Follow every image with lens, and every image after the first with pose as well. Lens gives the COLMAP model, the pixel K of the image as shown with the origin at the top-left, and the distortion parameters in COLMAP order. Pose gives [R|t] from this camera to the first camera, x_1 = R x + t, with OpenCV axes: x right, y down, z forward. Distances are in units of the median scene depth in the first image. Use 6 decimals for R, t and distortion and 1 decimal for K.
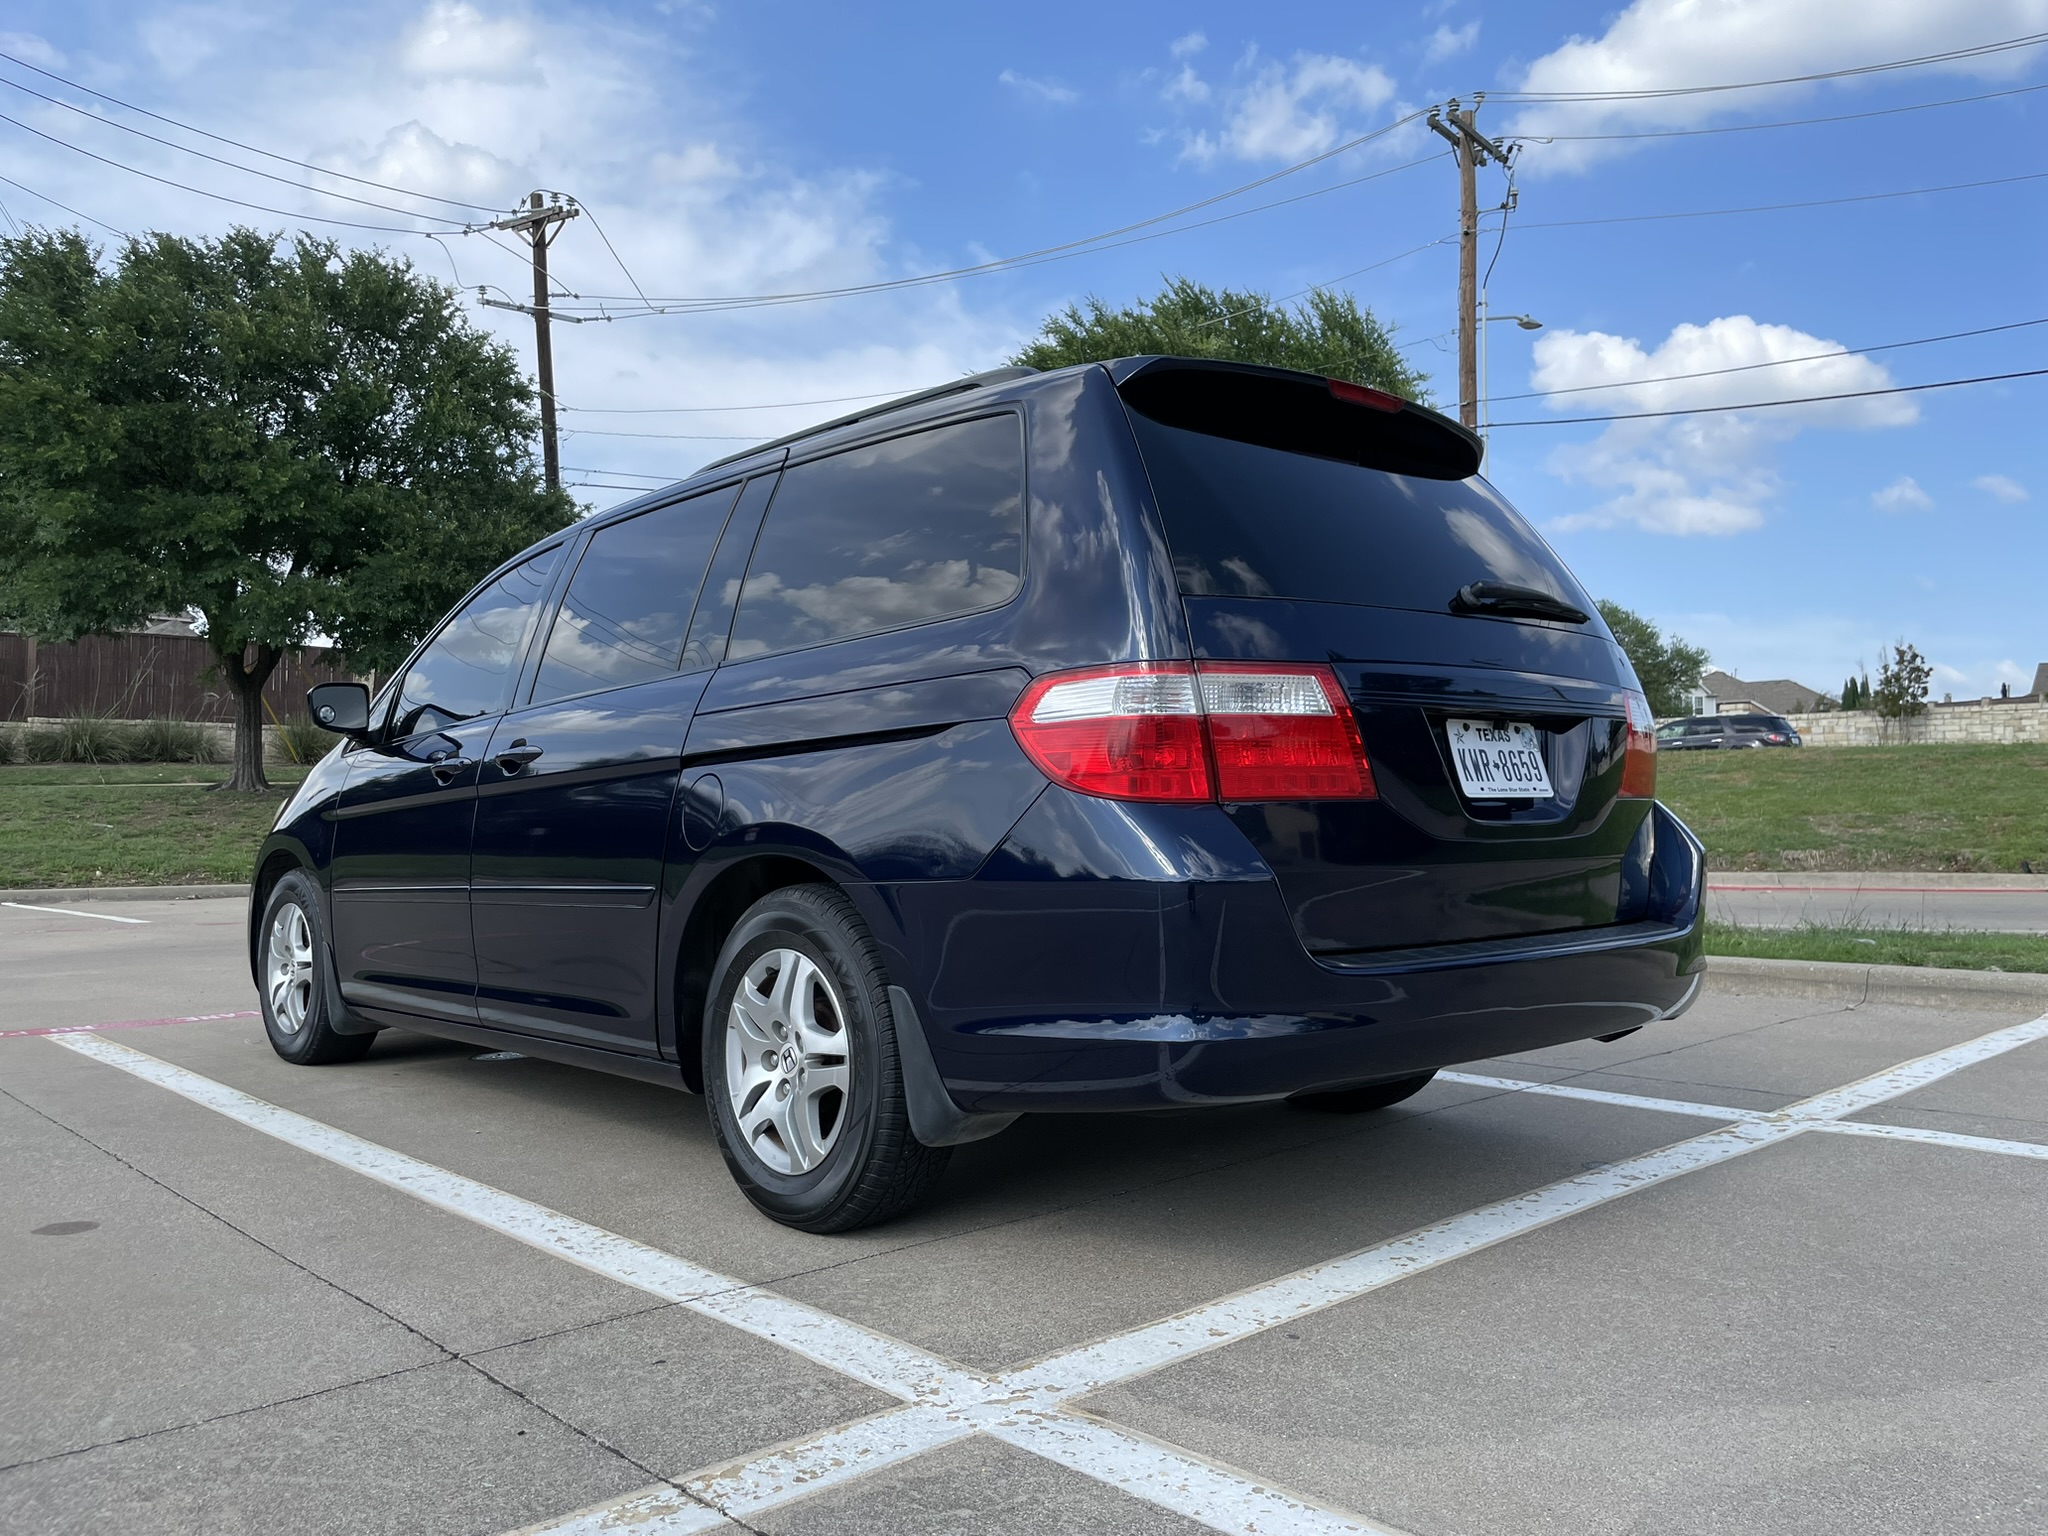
lens RADIAL K [[1558.8, 0, 1024.5], [0, 1558.8, 742.0], [0, 0, 1]] dist [0.081676, -0.115963]
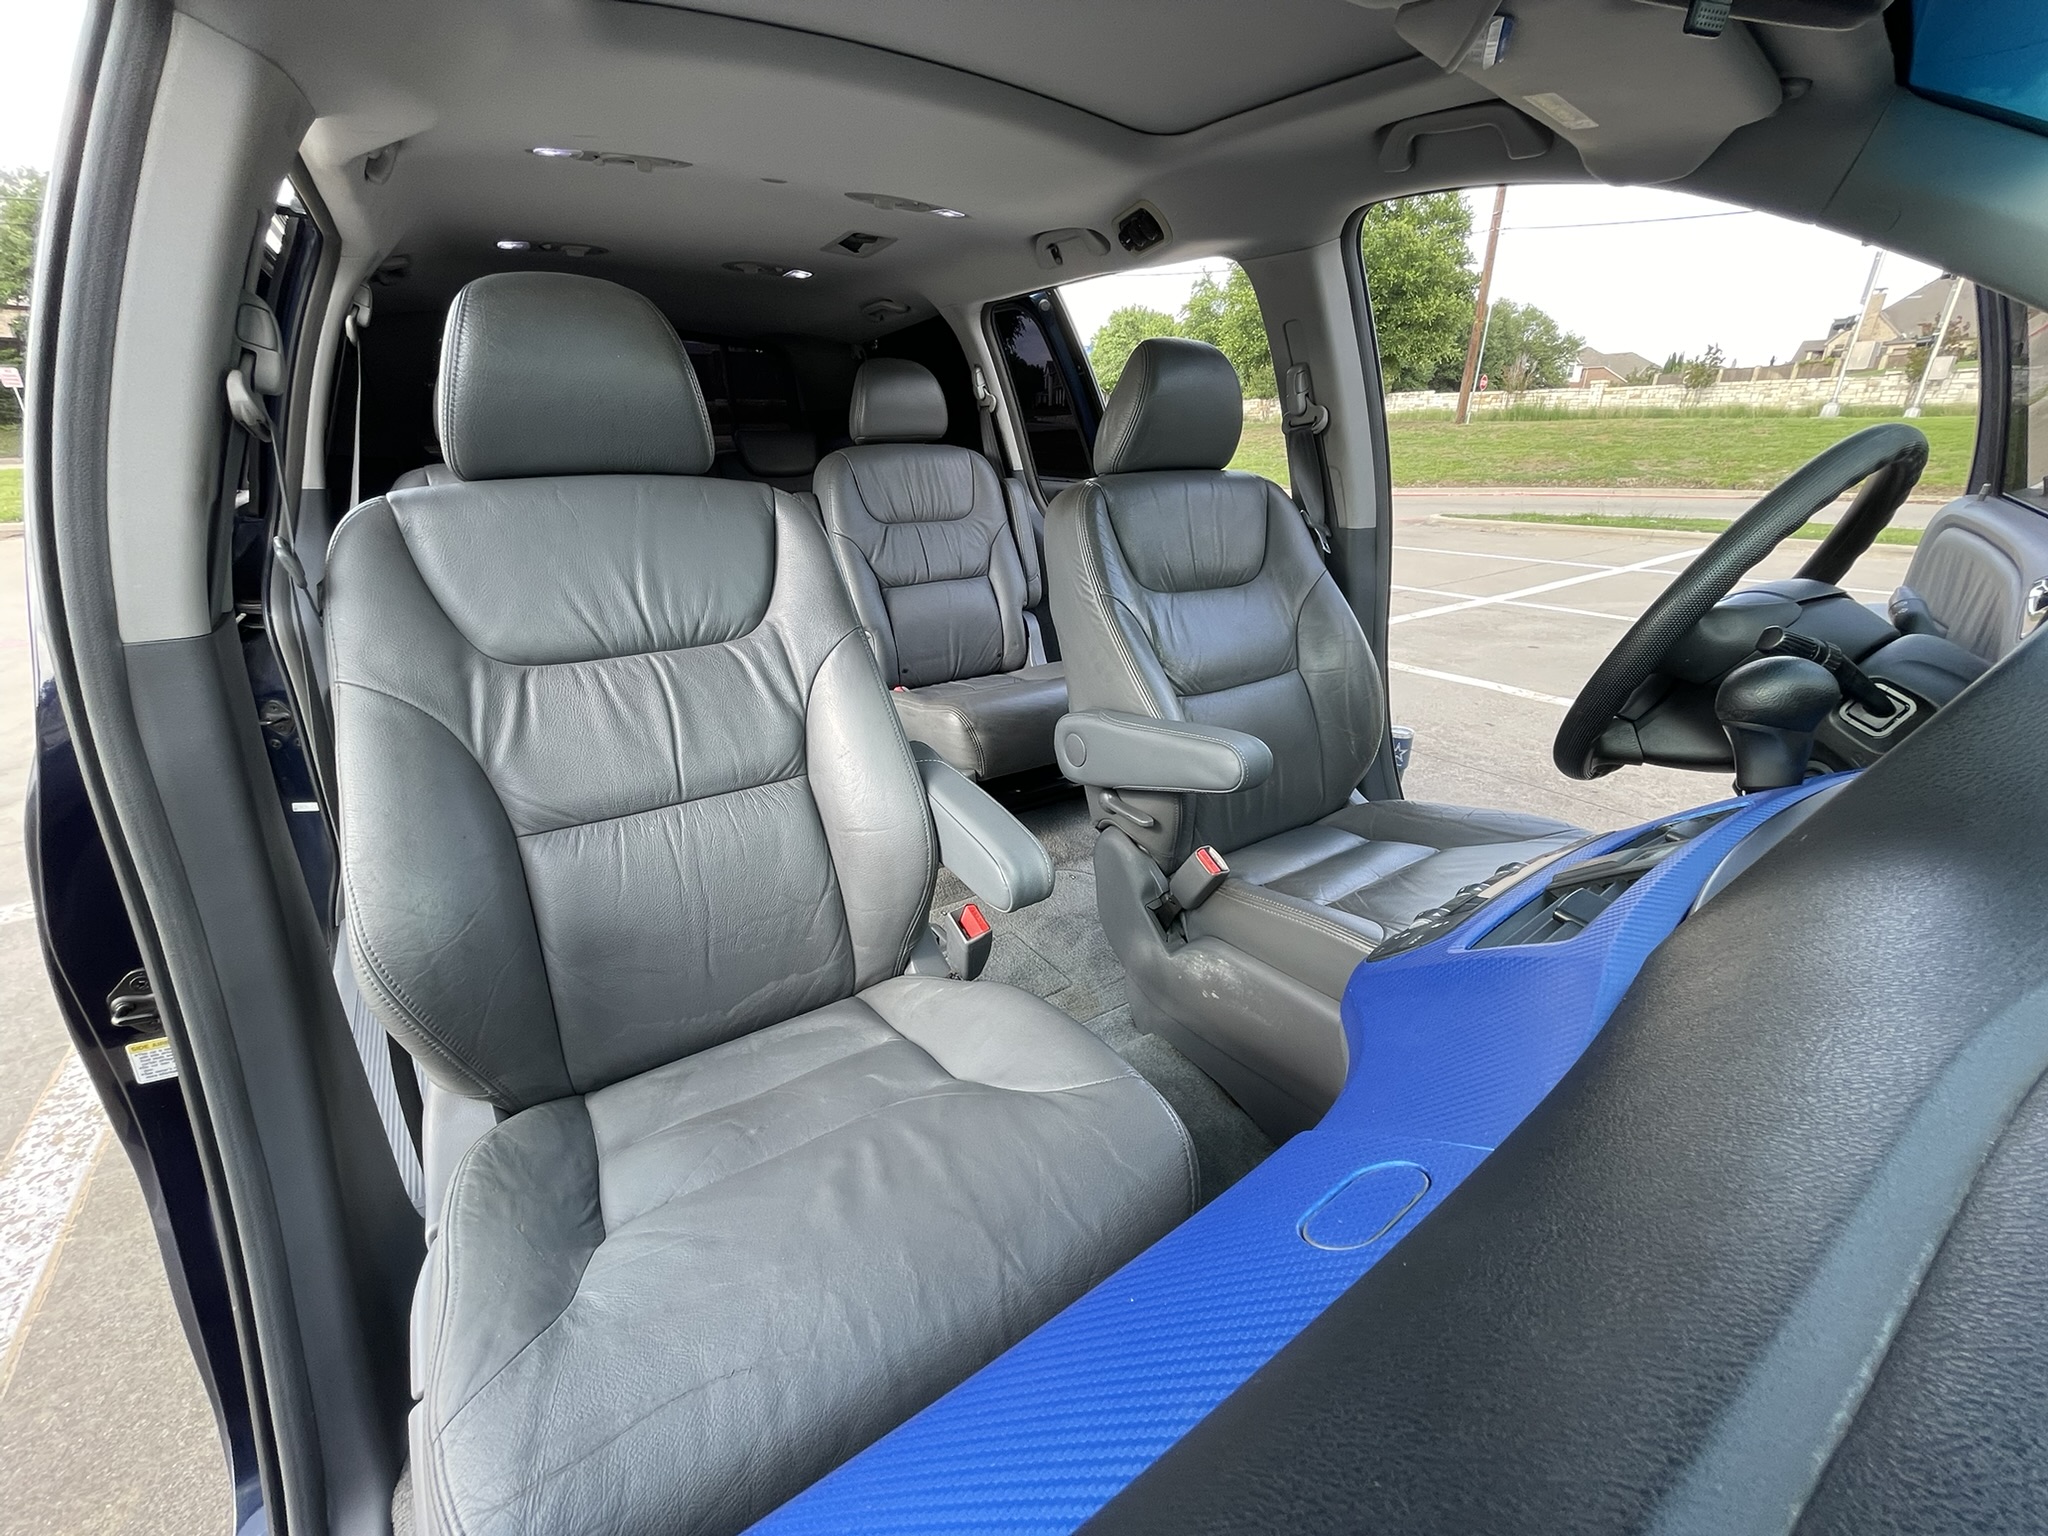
lens RADIAL K [[819.9, 0, 1018.2], [0, 819.9, 769.7], [0, 0, 1]] dist [-0.009075, 0.003326]
pose [[0.990445, 0.048102, -0.129249, -0.840335], [0.010148, 0.909236, 0.416156, -0.194968], [0.137535, -0.413492, 0.900060, -1.436473]]
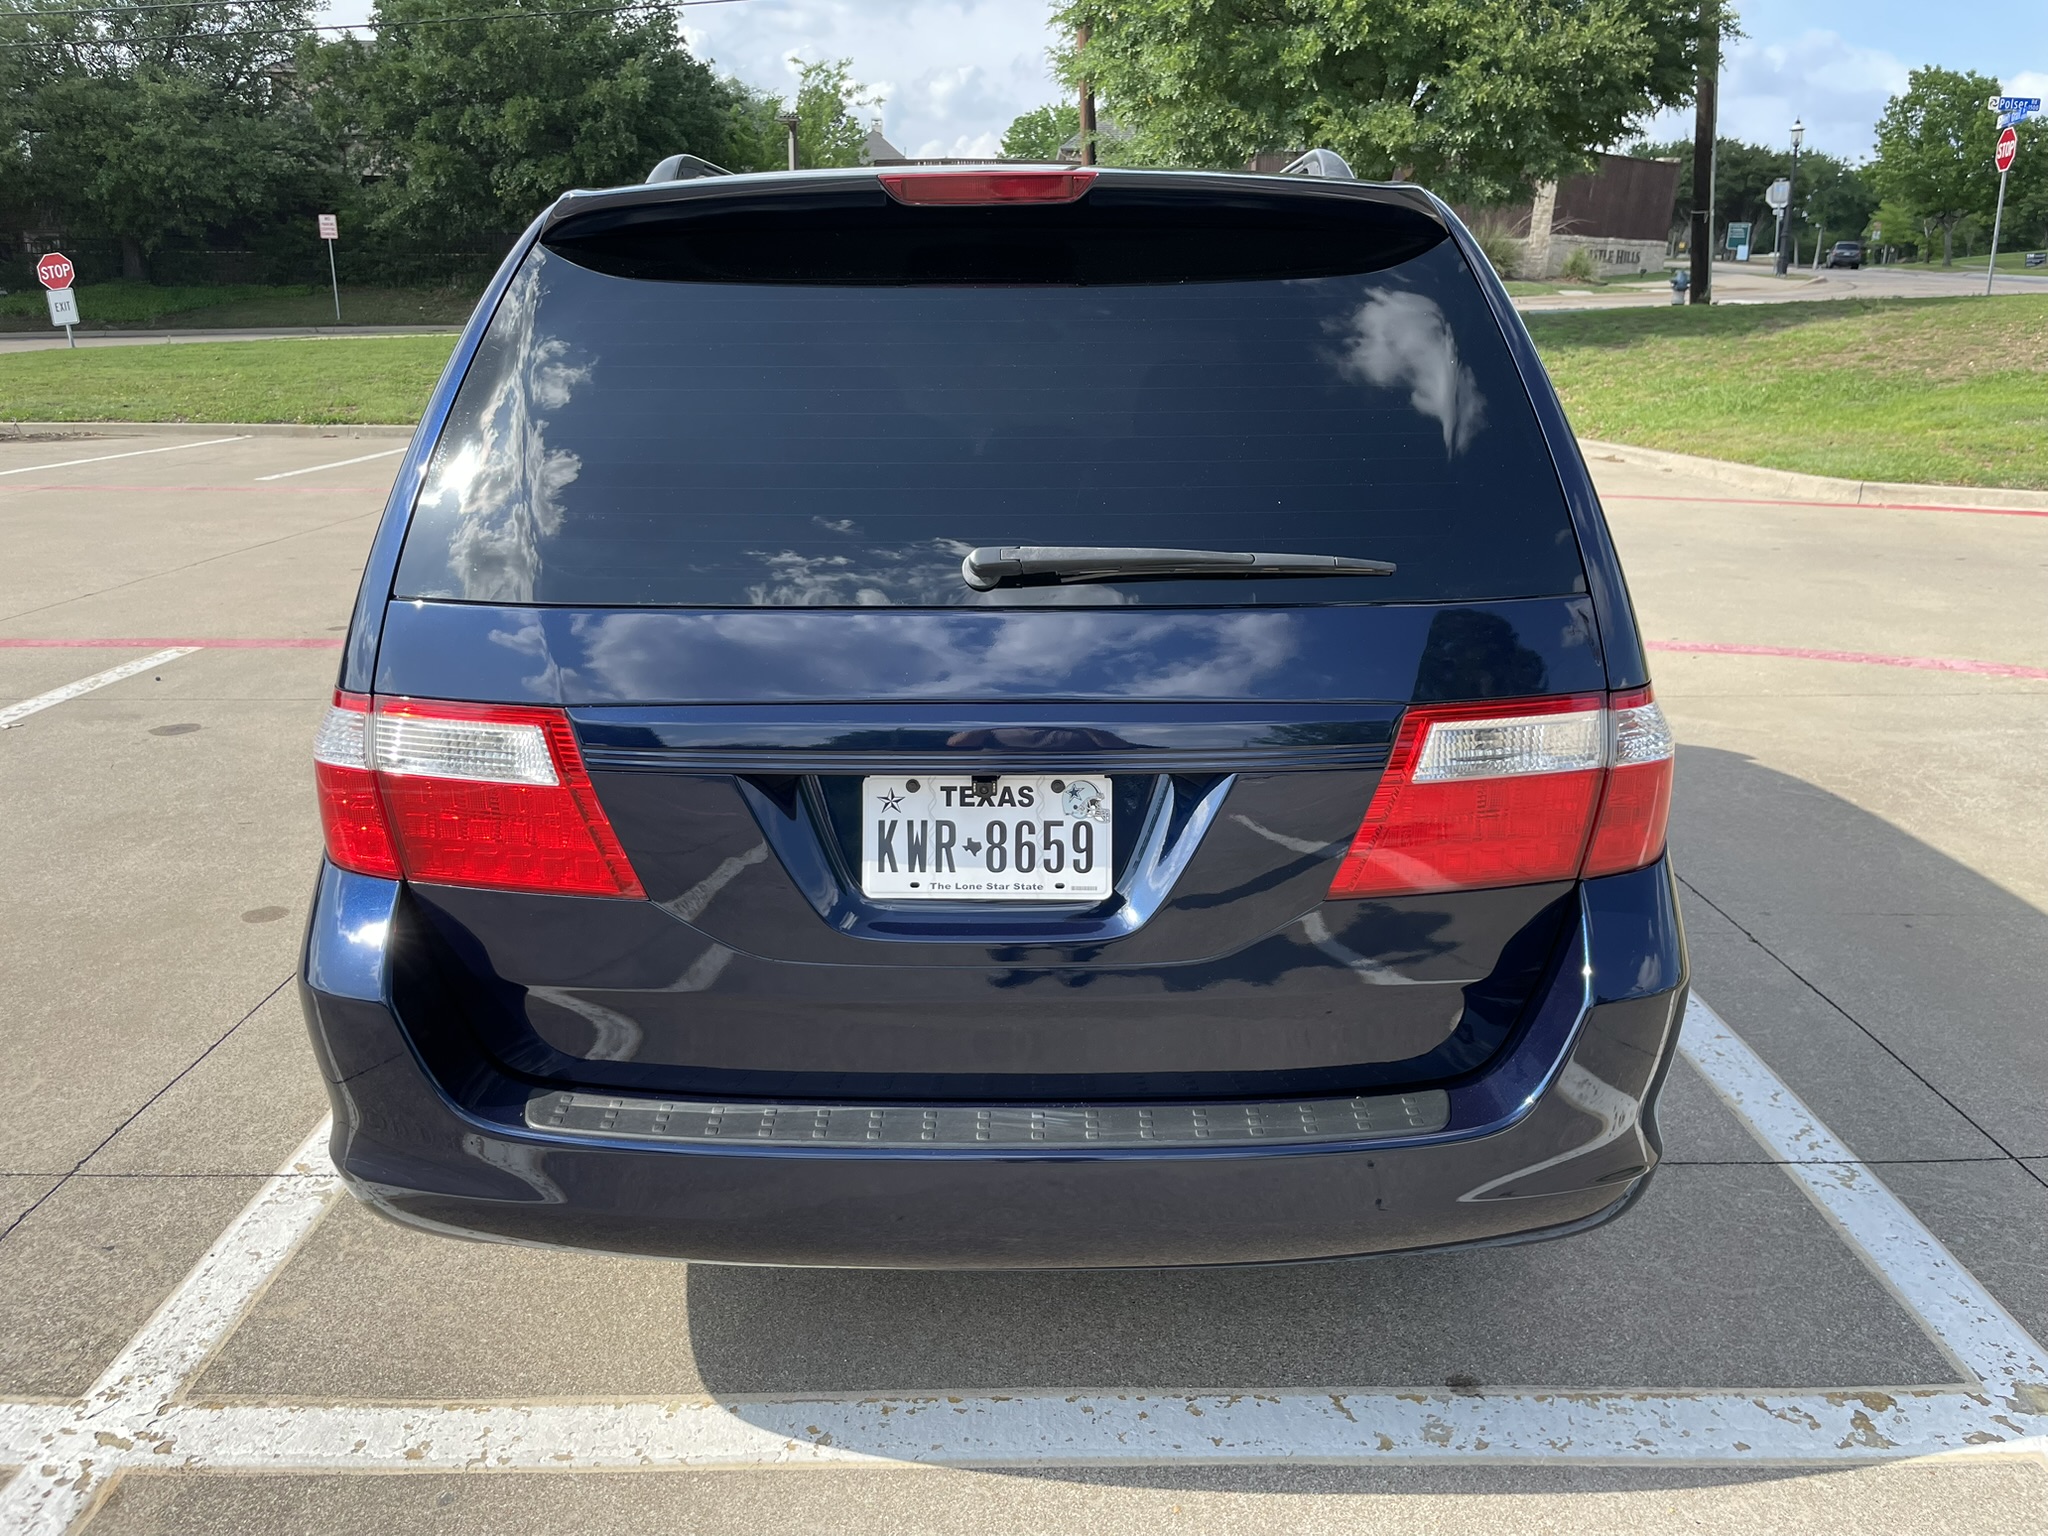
lens RADIAL K [[1558.8, 0, 1025.2], [0, 1558.8, 735.7], [0, 0, 1]] dist [0.081676, -0.115963]
pose [[0.731555, 0.182528, -0.656895, 0.588421], [0.028225, 0.954562, 0.296673, -0.175132], [0.681198, -0.235574, 0.693162, 0.474614]]
